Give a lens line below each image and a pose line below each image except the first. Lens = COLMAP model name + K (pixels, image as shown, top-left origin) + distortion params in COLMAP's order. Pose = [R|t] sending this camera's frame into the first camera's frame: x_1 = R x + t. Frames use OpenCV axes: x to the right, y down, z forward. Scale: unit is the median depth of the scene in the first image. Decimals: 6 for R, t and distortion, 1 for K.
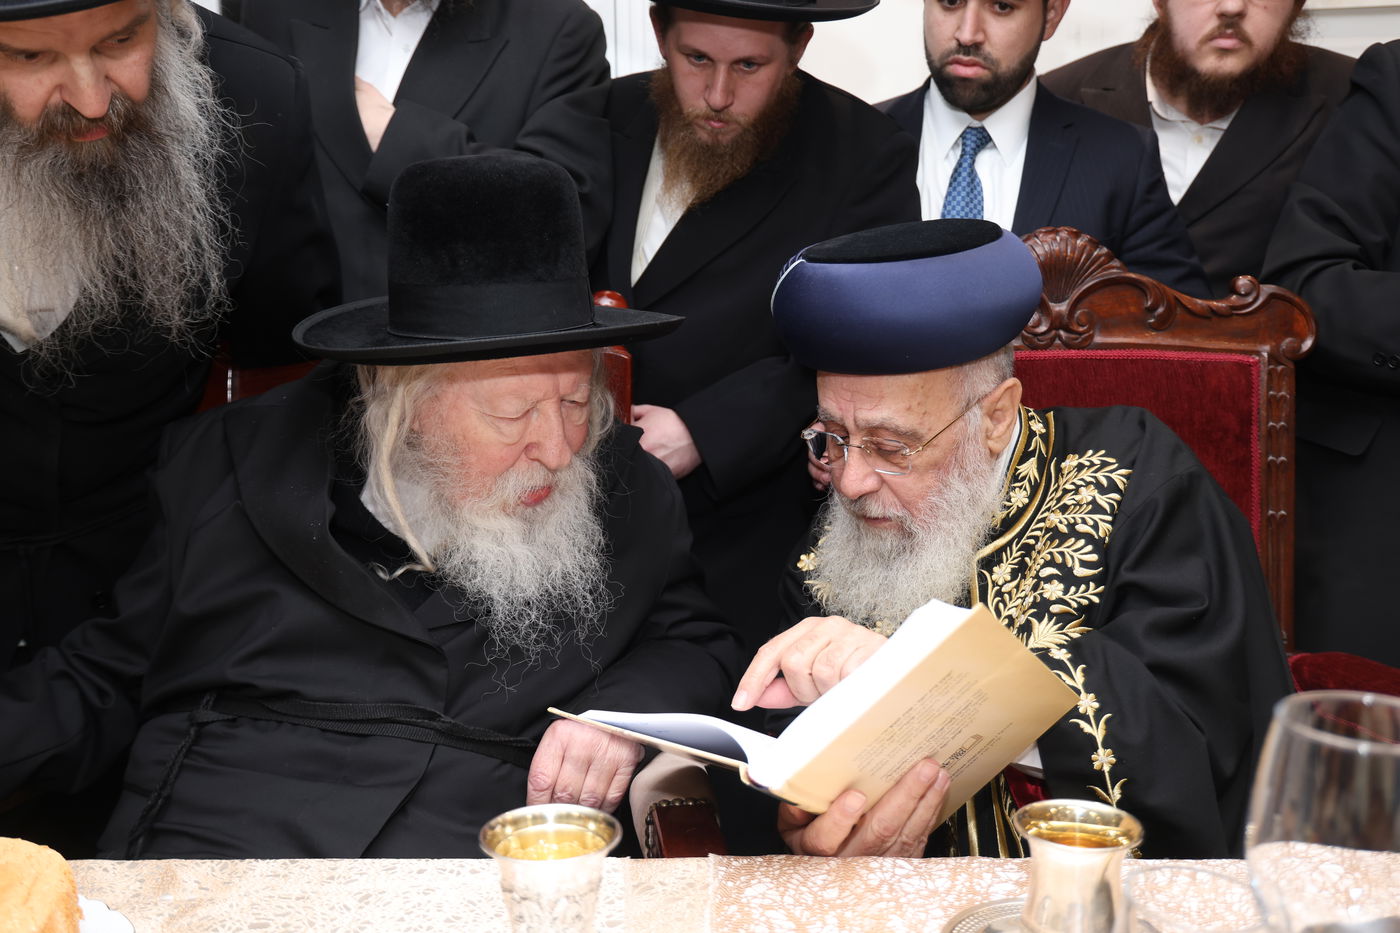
lens RADIAL K [[1441.3, 0, 676.5], [0, 1441.3, 487.0], [0, 0, 1]] dist [0.005401, 0.011423]
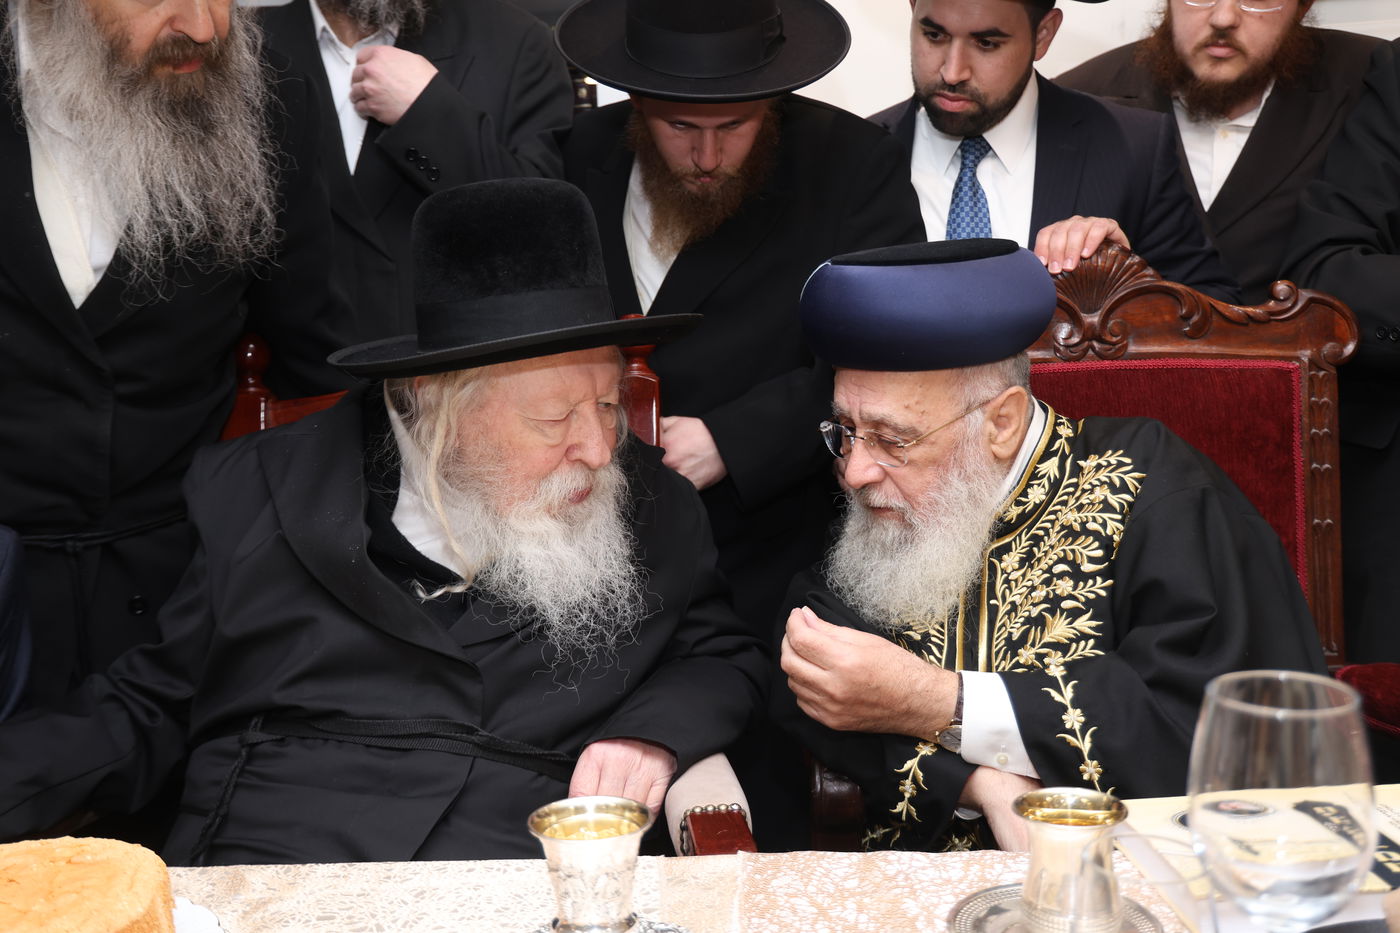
lens RADIAL K [[1544.5, 0, 700.0], [0, 1544.5, 466.5], [0, 0, 1]] dist [0.018522, 0.038119]
pose [[0.999724, -0.022098, -0.007947, 0.009682], [0.021875, 0.999394, -0.027090, -0.000184], [0.008541, 0.026909, 0.999601, -0.154426]]
